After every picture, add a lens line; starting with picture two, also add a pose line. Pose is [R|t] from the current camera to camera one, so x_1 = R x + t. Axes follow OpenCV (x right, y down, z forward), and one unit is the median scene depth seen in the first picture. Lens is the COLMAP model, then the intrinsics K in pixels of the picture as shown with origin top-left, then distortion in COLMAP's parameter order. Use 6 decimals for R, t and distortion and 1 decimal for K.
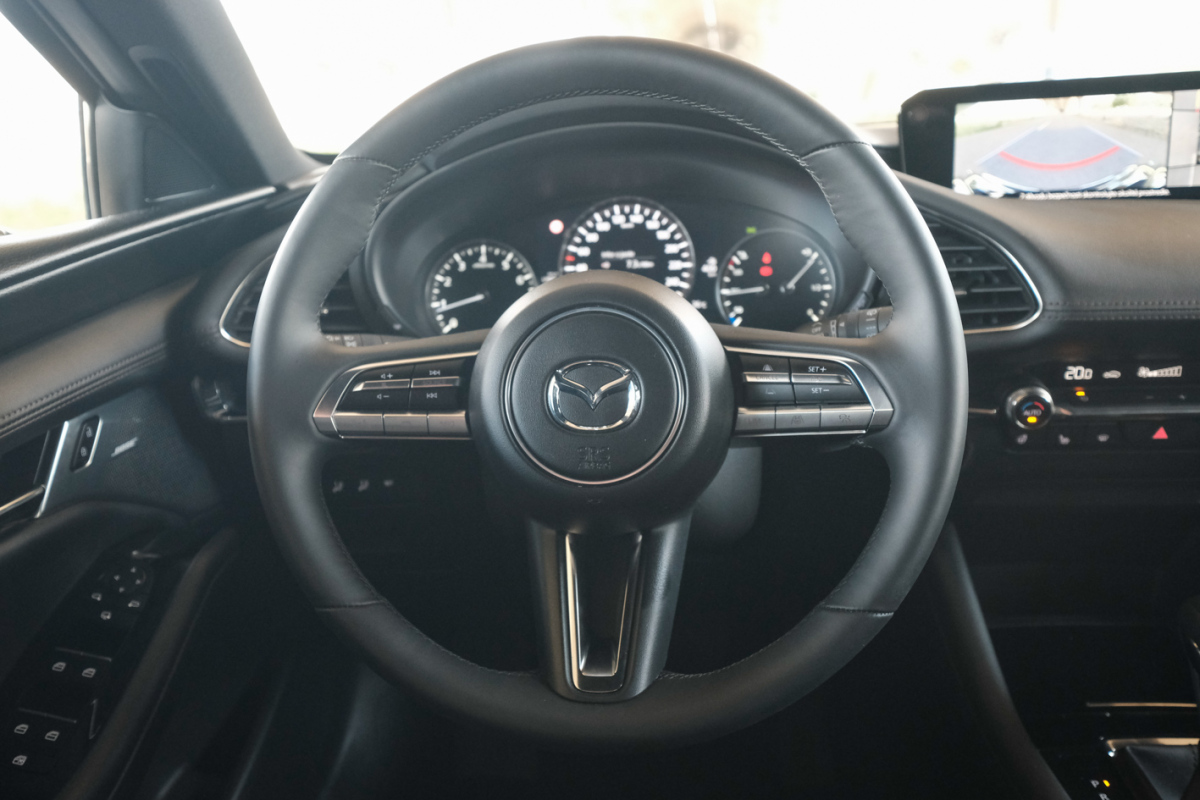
lens RADIAL K [[997.3, 0, 600.0], [0, 997.3, 400.0], [0, 0, 1]] dist [0.016193, 0.003091]
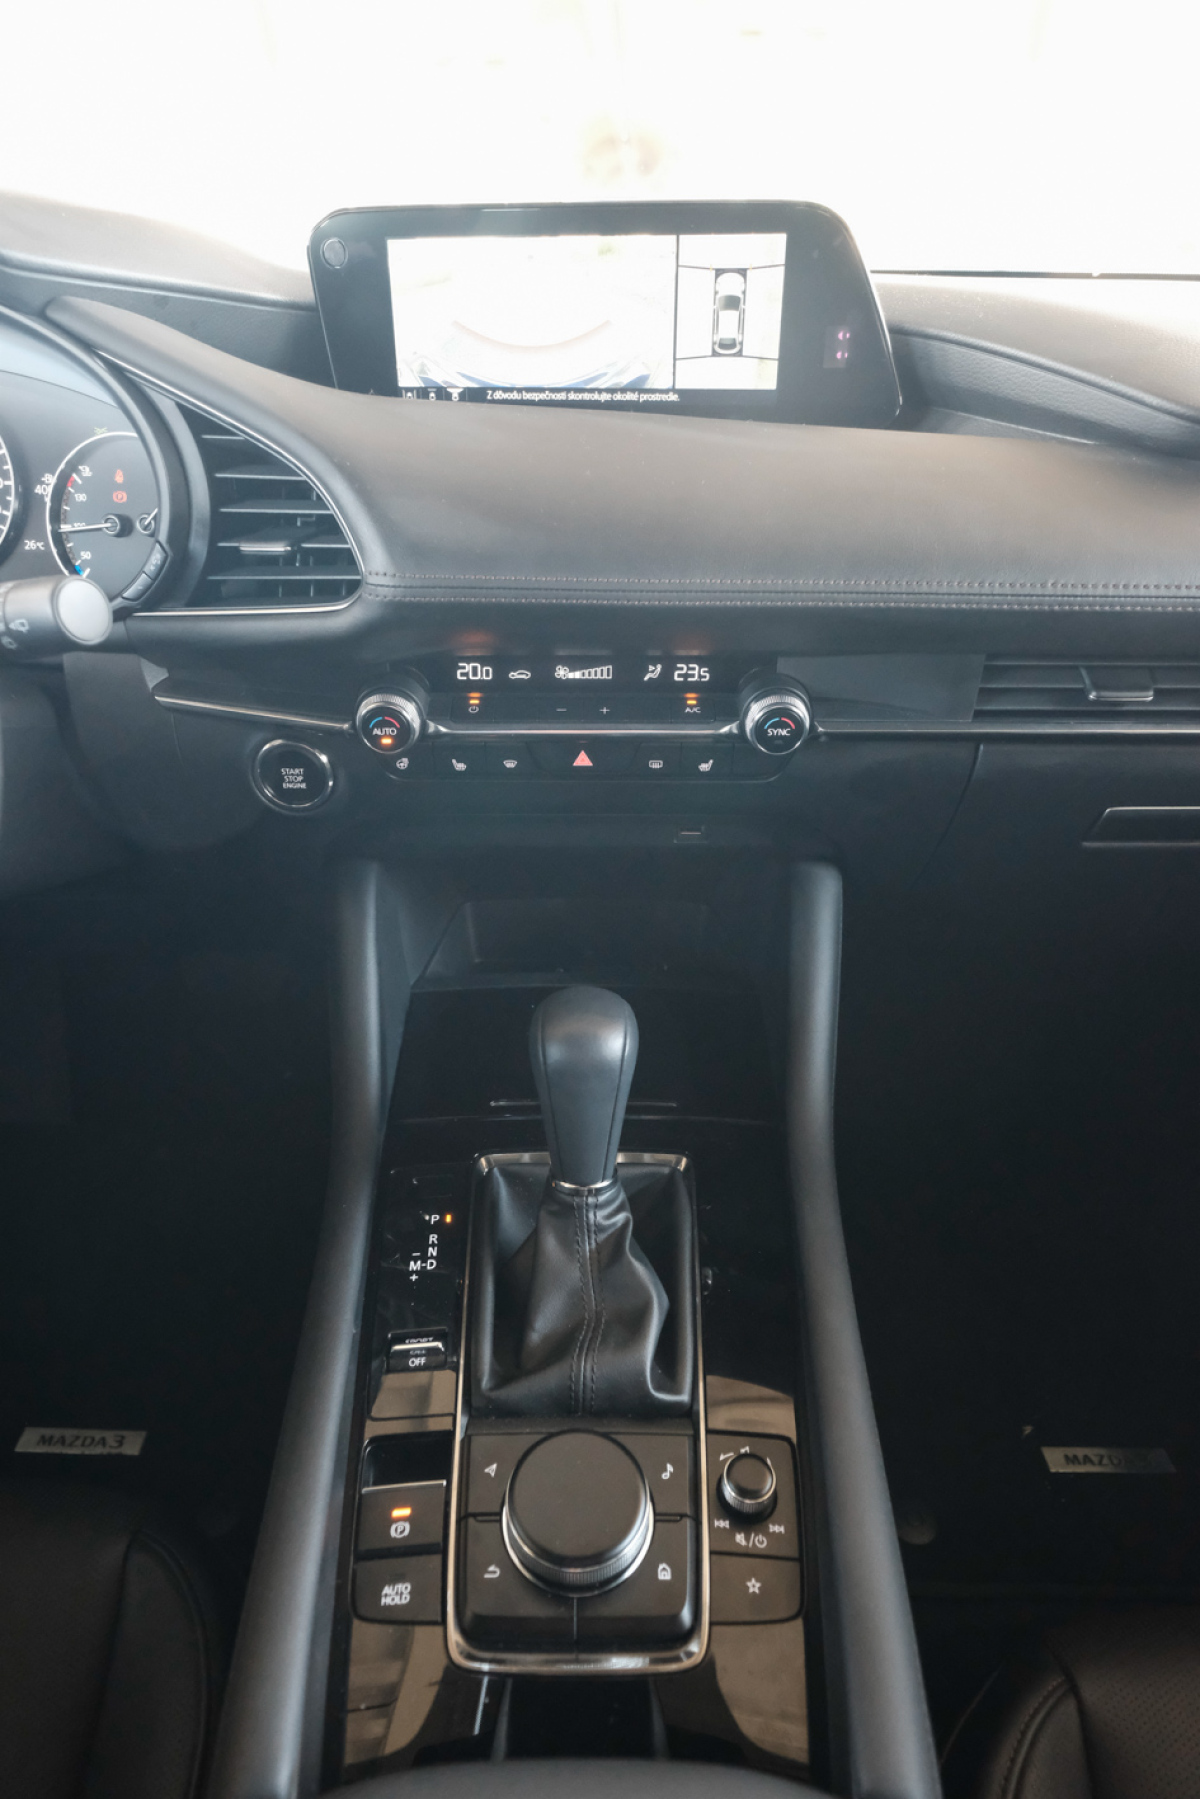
lens RADIAL K [[1094.5, 0, 600.0], [0, 1094.5, 899.5], [0, 0, 1]] dist [-0.003917, 0.000289]
pose [[0.996229, 0.000017, 0.086760, 0.501364], [-0.021950, 0.967516, 0.251854, -0.067871], [-0.083937, -0.252809, 0.963868, 0.211566]]
